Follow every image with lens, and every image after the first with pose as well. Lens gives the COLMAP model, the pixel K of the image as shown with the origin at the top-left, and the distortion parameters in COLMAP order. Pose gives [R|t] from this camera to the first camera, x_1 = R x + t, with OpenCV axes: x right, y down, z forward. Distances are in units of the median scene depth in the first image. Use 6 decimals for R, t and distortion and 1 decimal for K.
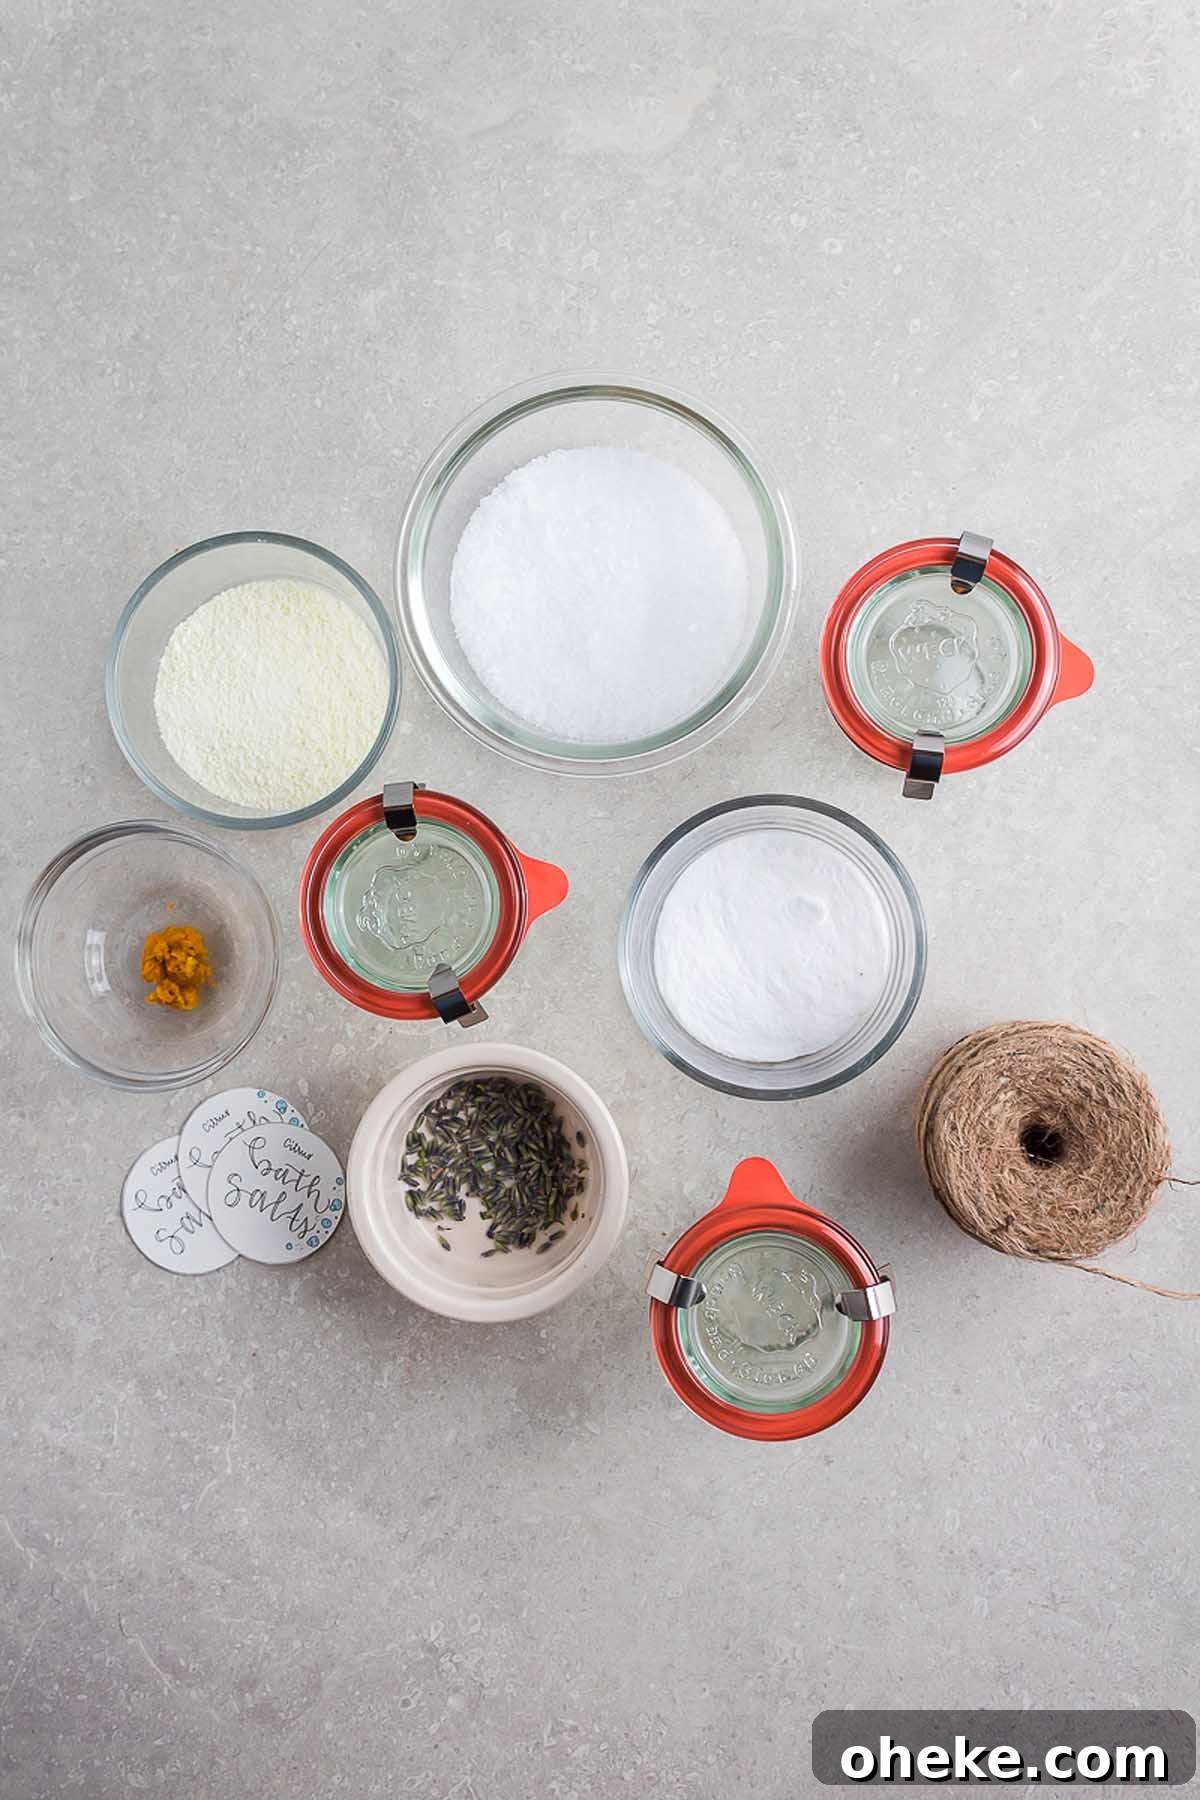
lens RADIAL K [[7246.5, 0, 596.5], [0, 7246.5, 903.2], [0, 0, 1]] dist [0.262335, 0.000000]
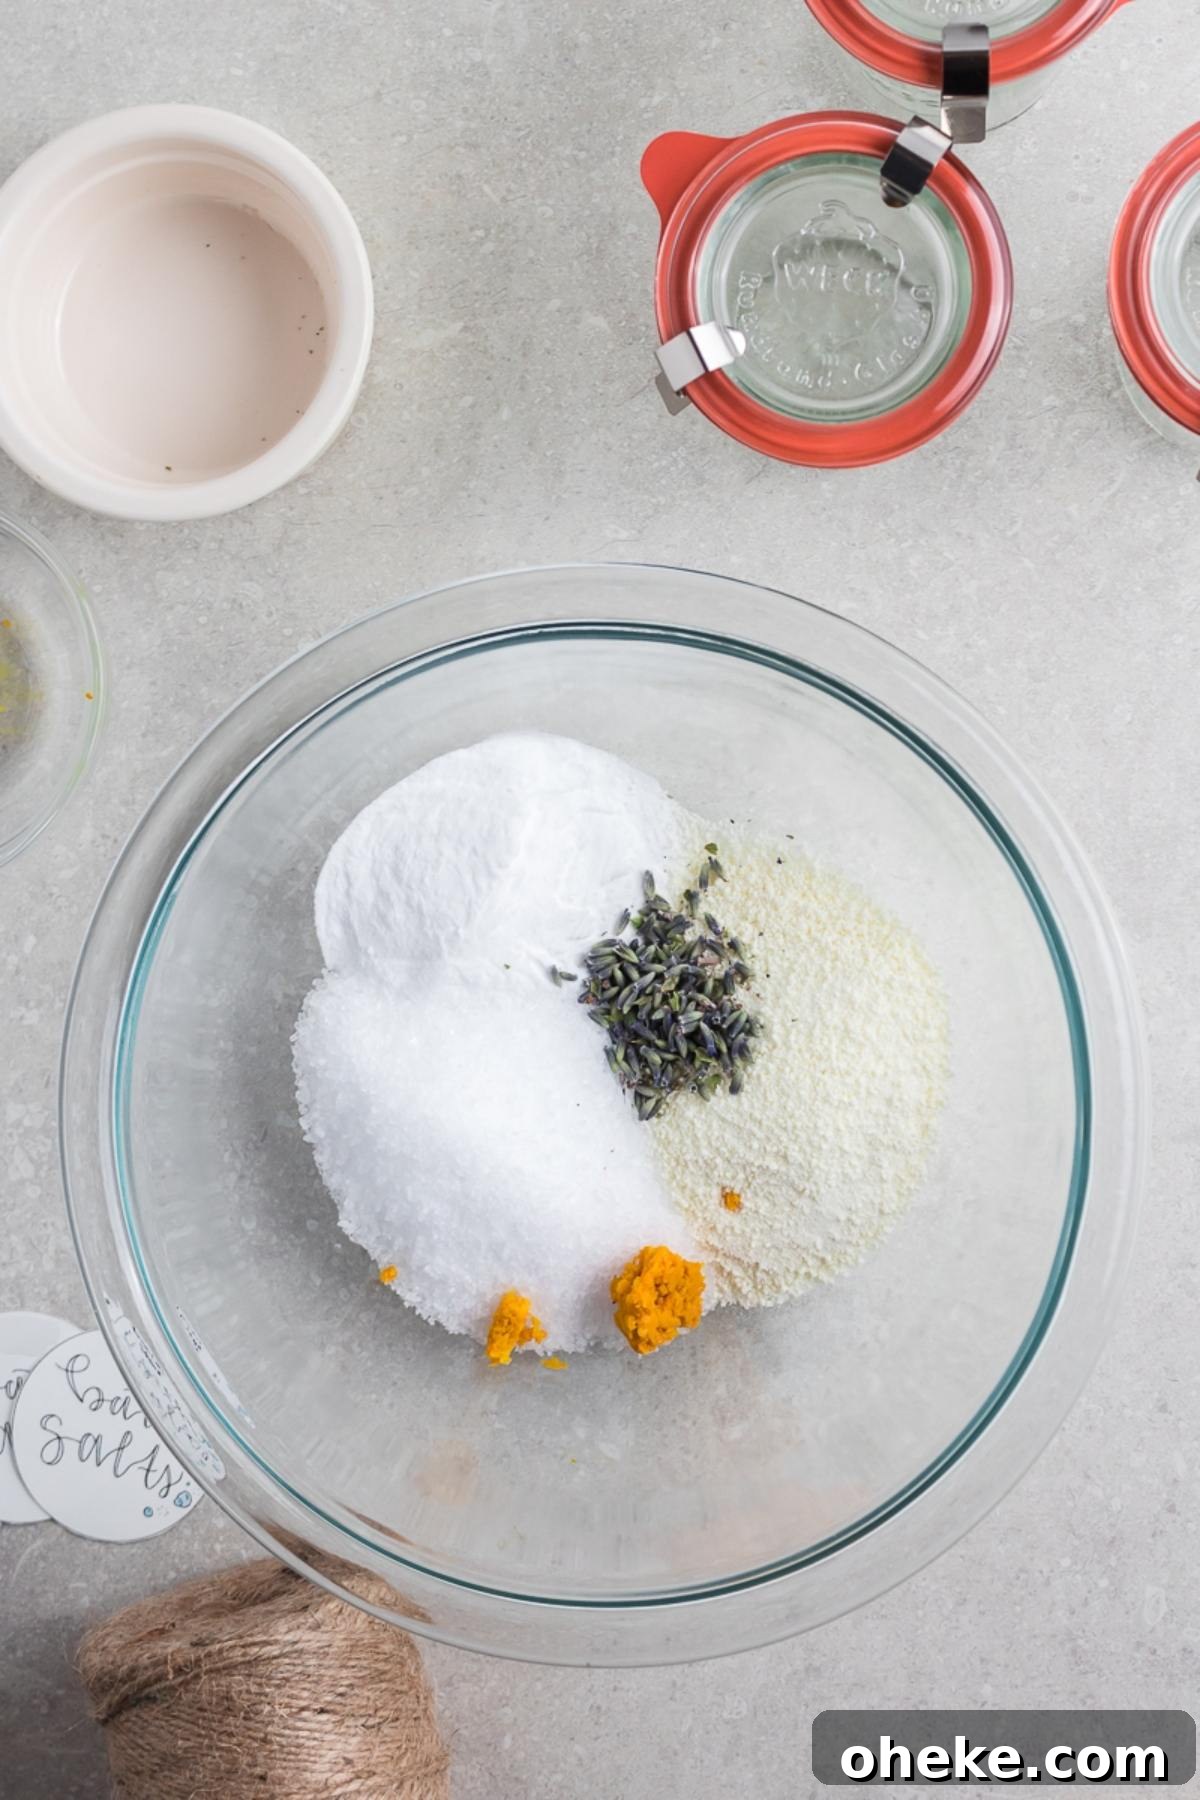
lens RADIAL K [[7246.5, 0, 604.2], [0, 7246.5, 899.0], [0, 0, 1]] dist [0.262335, 0.000000]
pose [[0.999998, 0.001519, -0.001443, -0.000220], [-0.001503, 0.999941, 0.010781, 0.013816], [0.001459, -0.010779, 0.999941, 0.338684]]
